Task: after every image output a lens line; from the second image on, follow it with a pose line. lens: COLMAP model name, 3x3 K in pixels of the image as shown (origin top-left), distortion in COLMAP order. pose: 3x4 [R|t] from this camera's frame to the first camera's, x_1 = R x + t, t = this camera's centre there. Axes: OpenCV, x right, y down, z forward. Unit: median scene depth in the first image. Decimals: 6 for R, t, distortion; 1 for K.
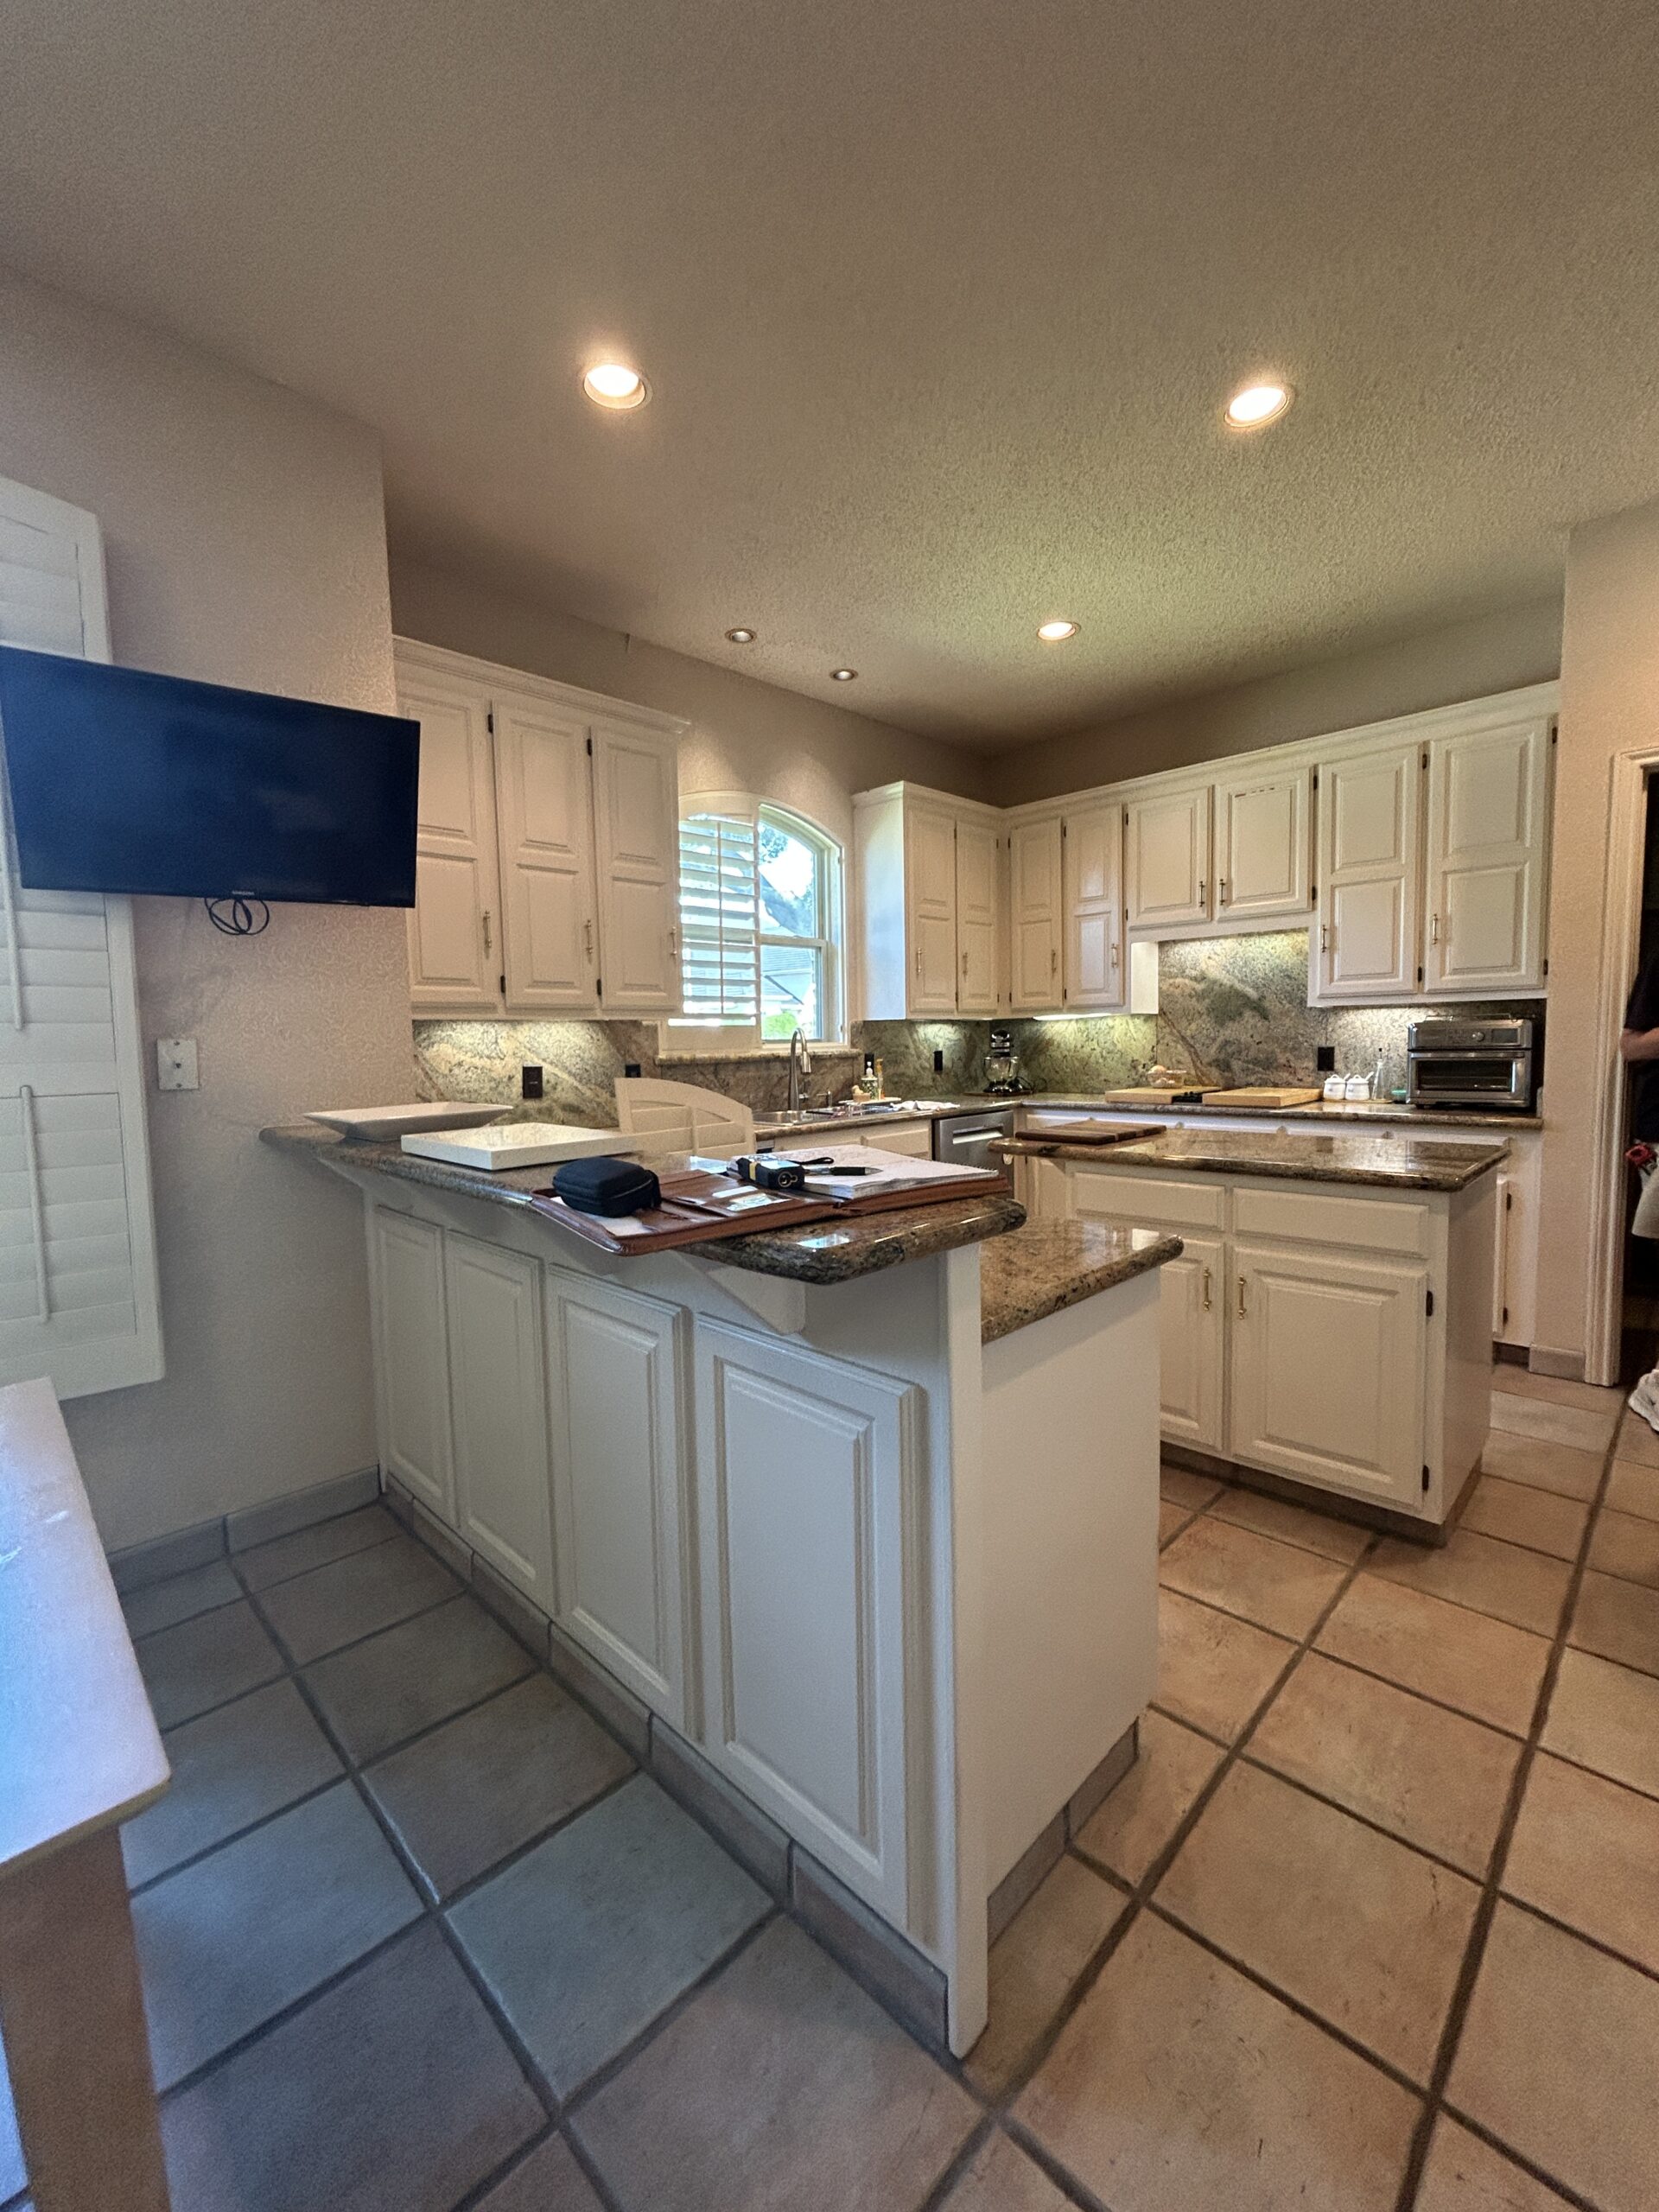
lens RADIAL K [[892.8, 0, 824.8], [0, 892.8, 1103.6], [0, 0, 1]] dist [-0.000207, 0.000392]
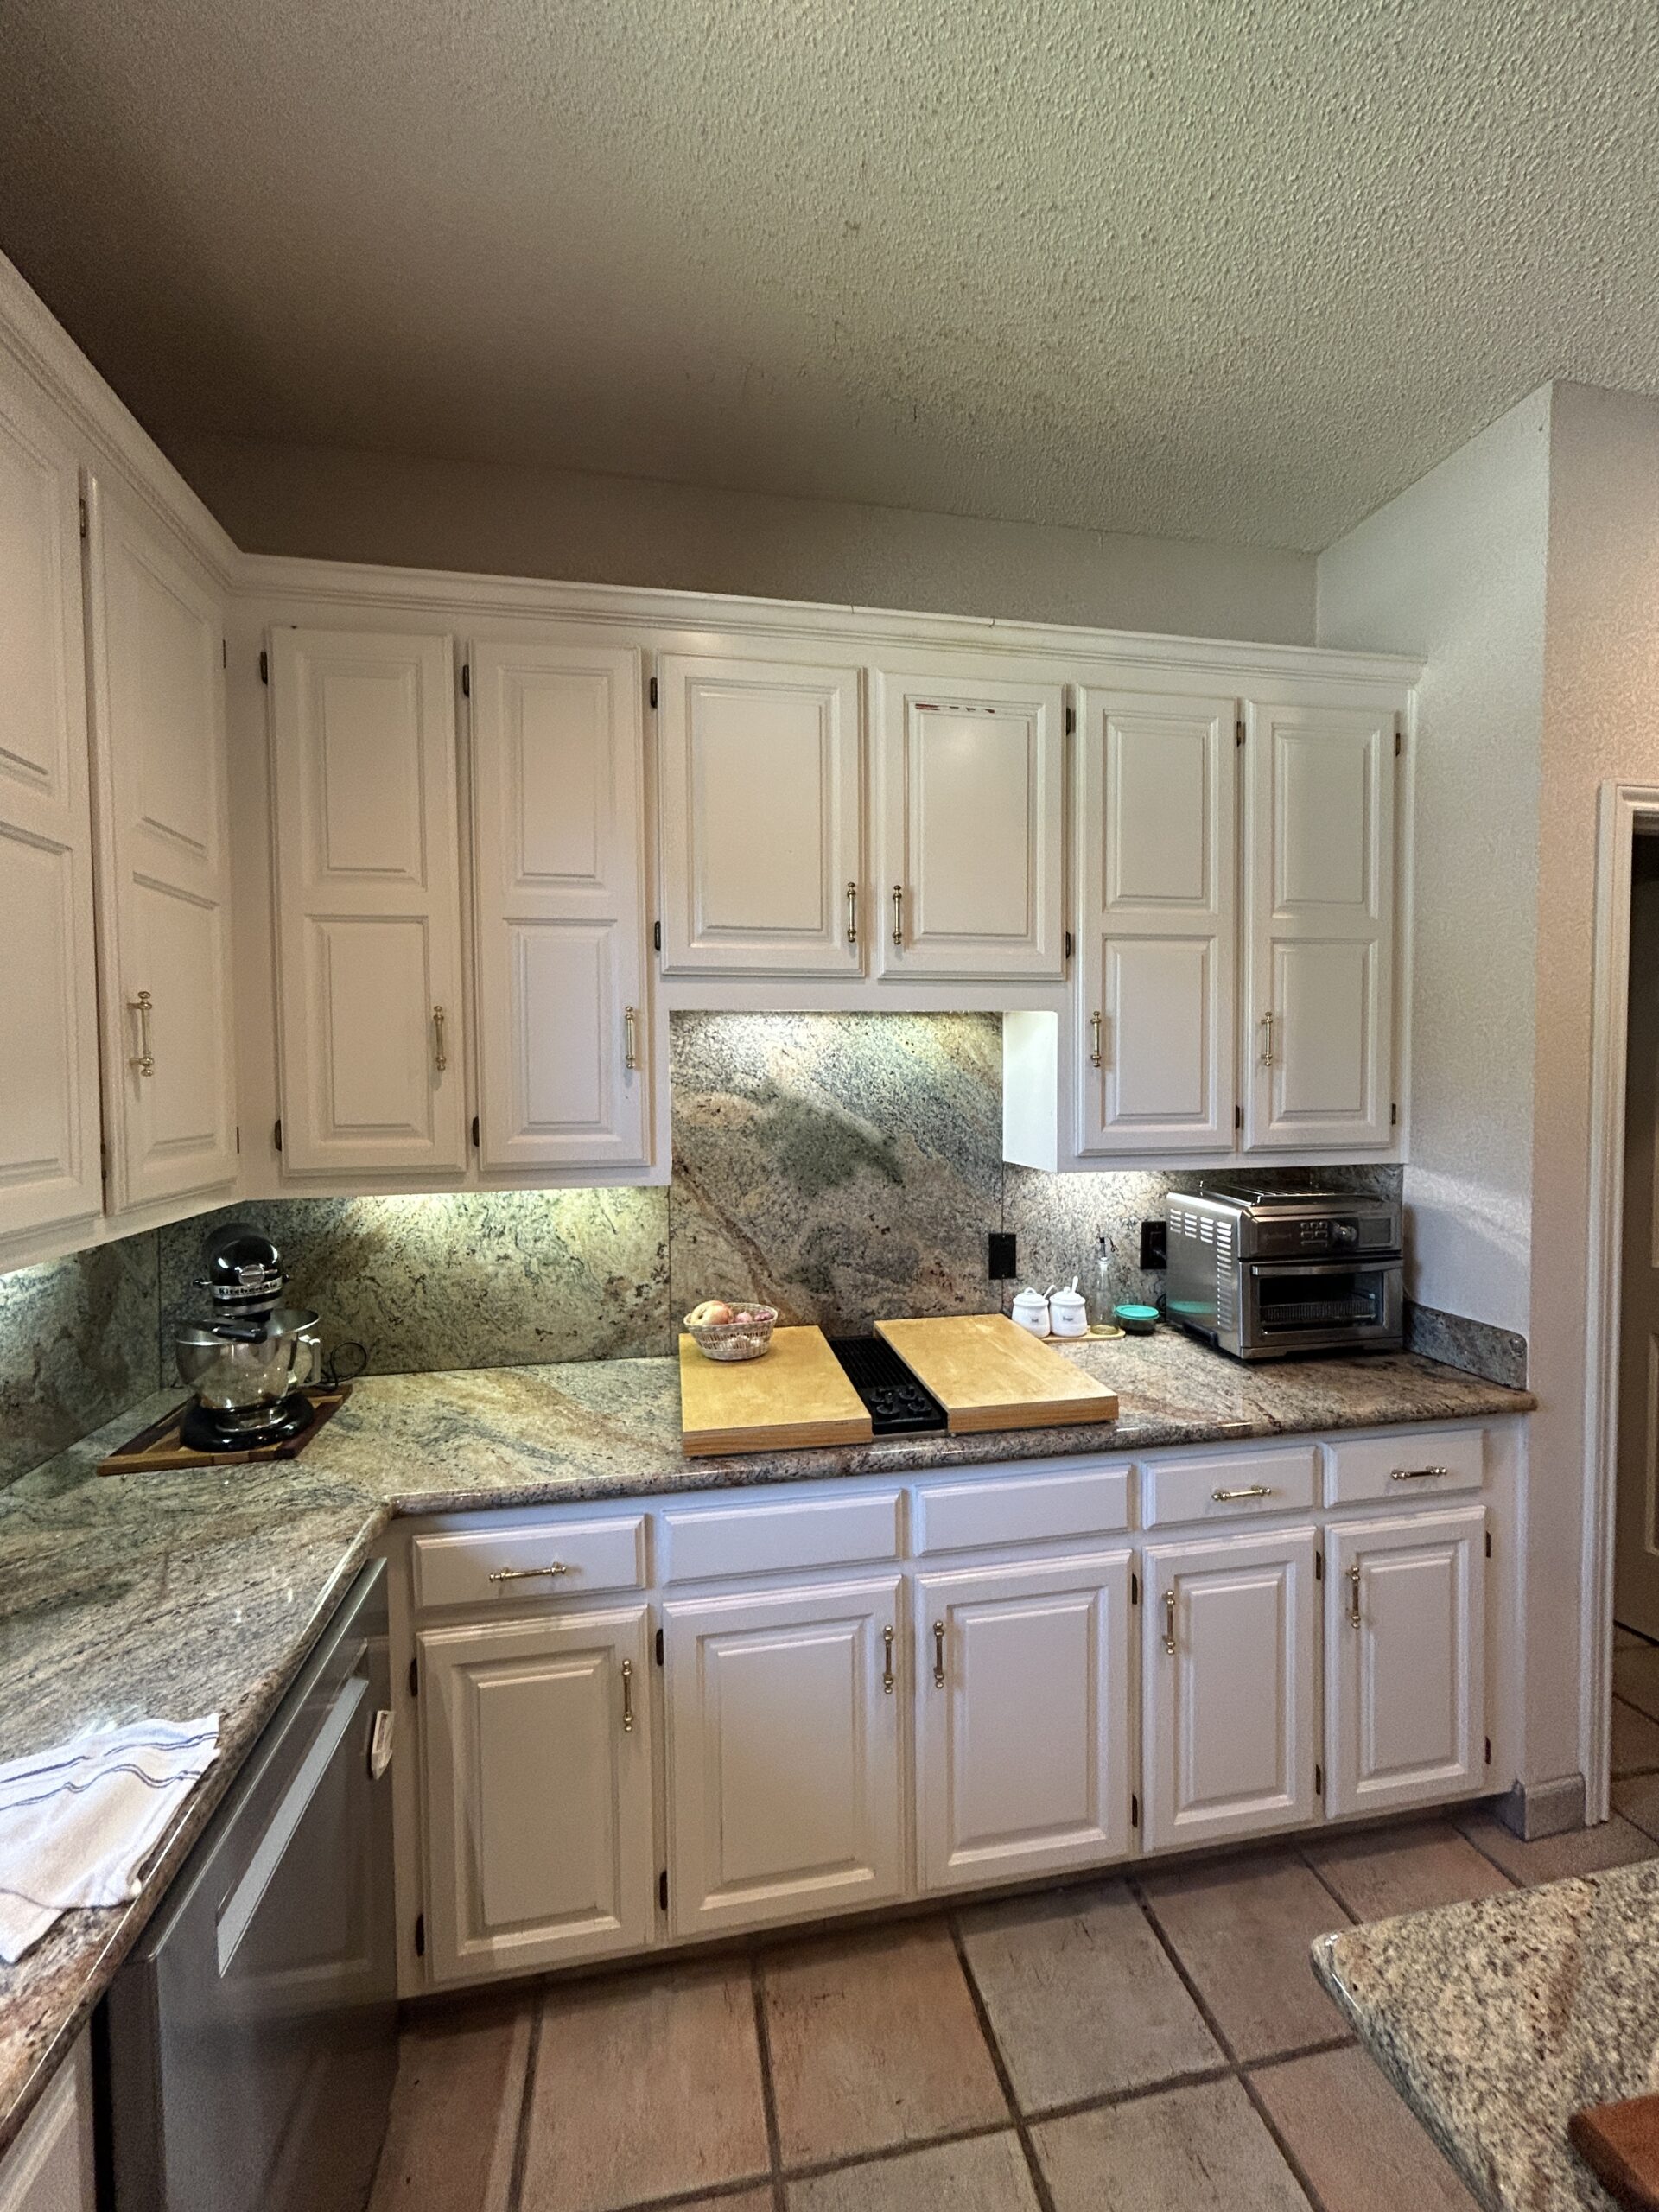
lens RADIAL K [[892.8, 0, 821.4], [0, 892.8, 1100.6], [0, 0, 1]] dist [-0.000207, 0.000392]
pose [[0.562329, -0.009976, 0.826854, 0.057238], [0.057936, 0.997945, -0.027362, -0.129835], [-0.824882, 0.063291, 0.561751, 0.755116]]
